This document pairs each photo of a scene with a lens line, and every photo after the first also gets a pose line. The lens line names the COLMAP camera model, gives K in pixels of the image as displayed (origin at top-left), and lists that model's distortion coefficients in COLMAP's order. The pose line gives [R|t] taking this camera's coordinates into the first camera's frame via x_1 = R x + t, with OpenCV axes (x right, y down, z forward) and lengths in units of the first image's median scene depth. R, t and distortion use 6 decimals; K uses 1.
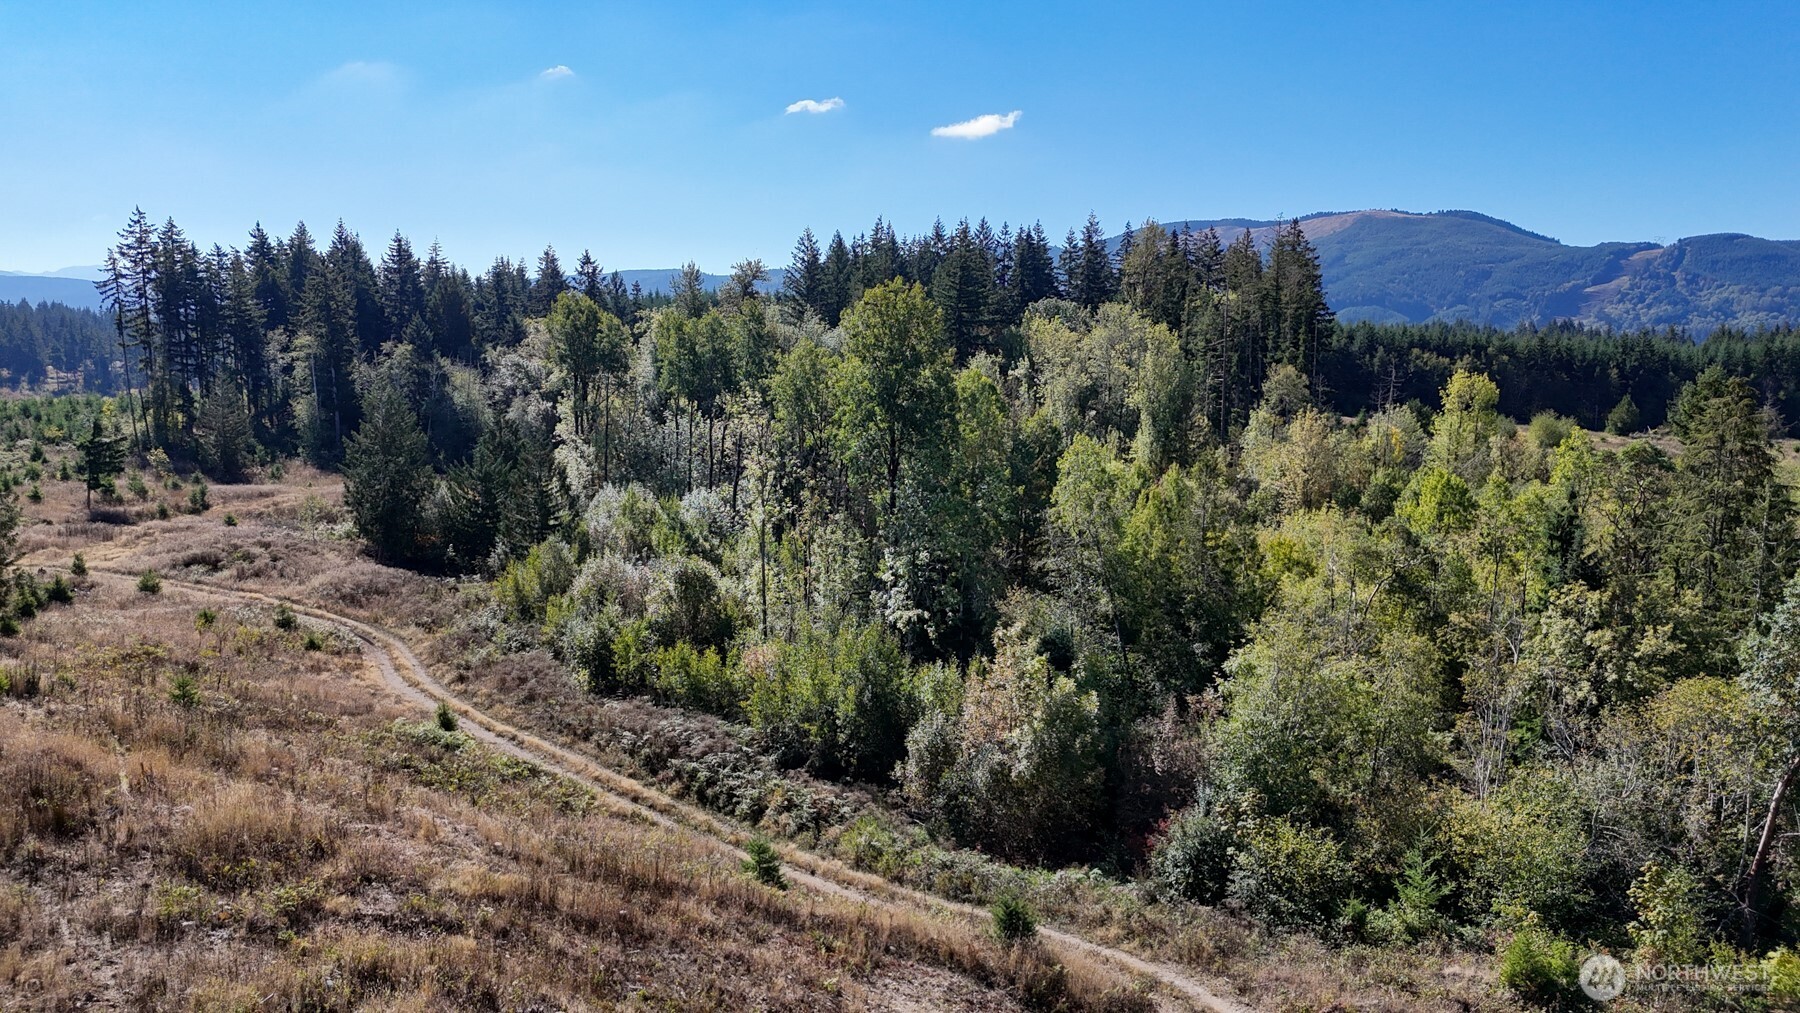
lens RADIAL K [[1322.8, 0, 900.0], [0, 1322.8, 506.5], [0, 0, 1]] dist [0.064319, -0.066536]
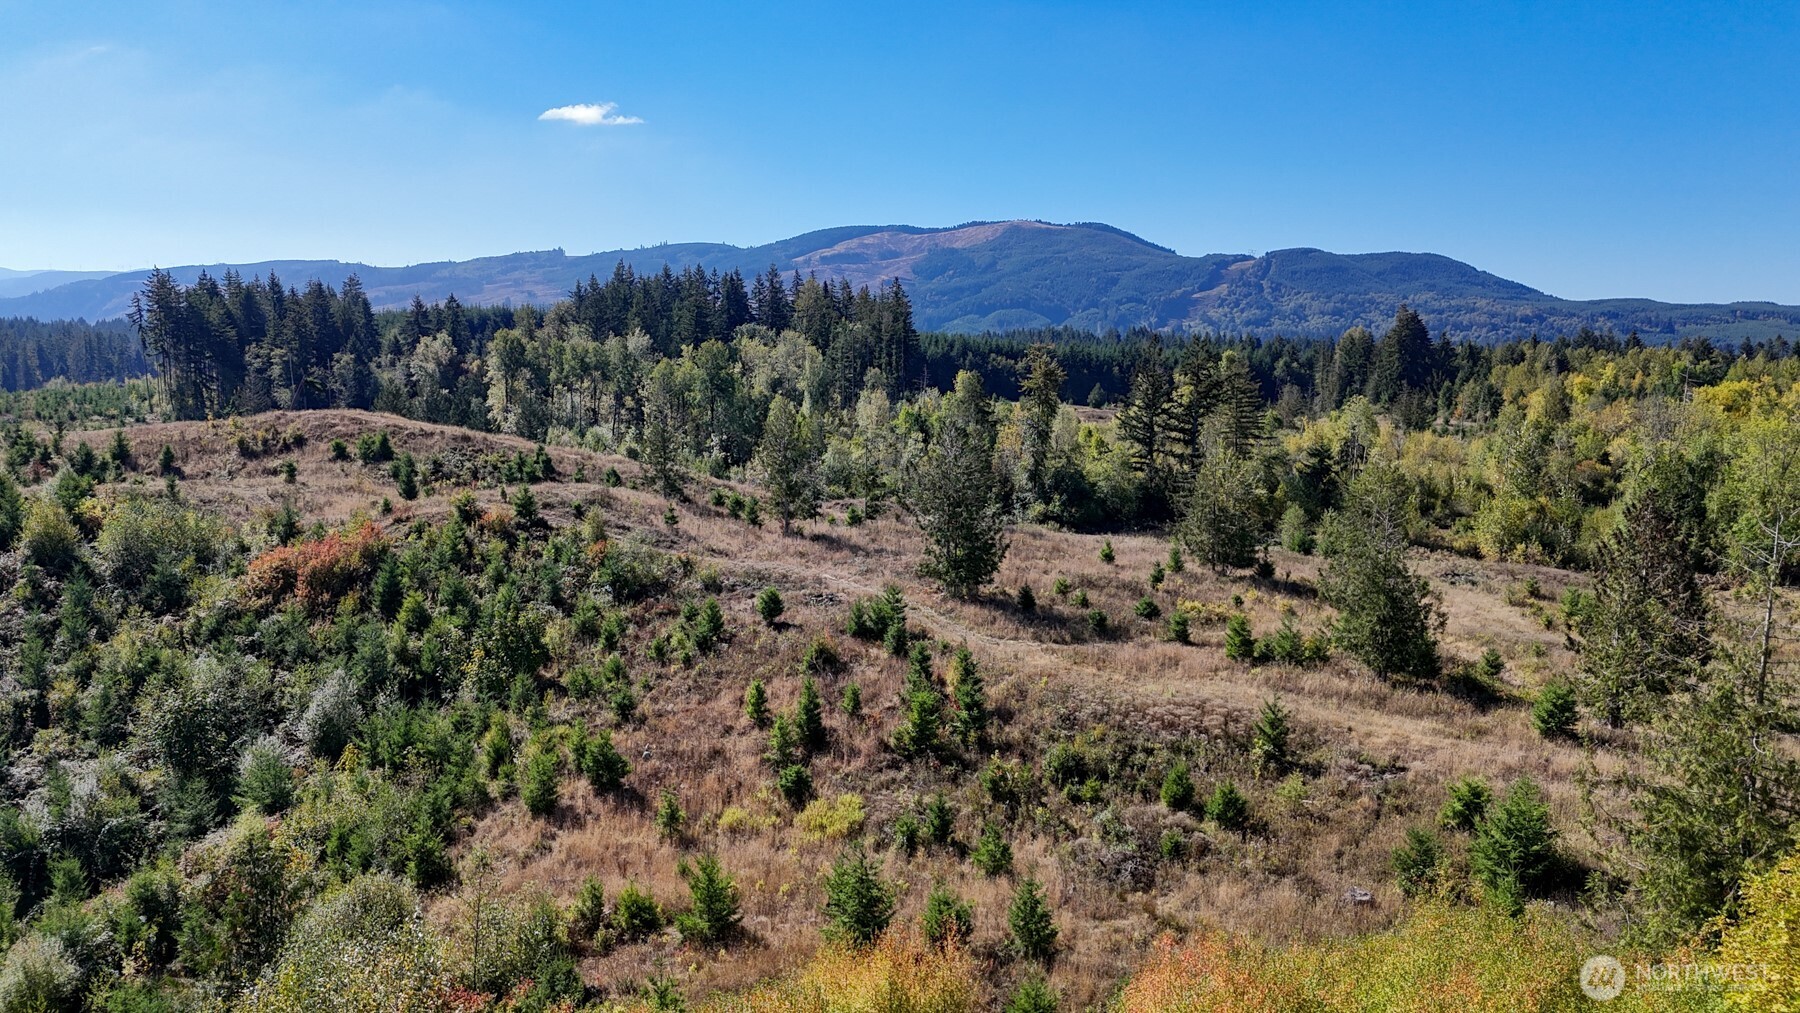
lens RADIAL K [[1313.9, 0, 900.0], [0, 1313.9, 506.5], [0, 0, 1]] dist [0.102218, -0.063585]
pose [[0.971529, -0.029500, 0.235078, -0.060622], [0.028681, 0.999565, 0.006902, 0.037839], [-0.235179, 0.000037, 0.971952, -0.391533]]
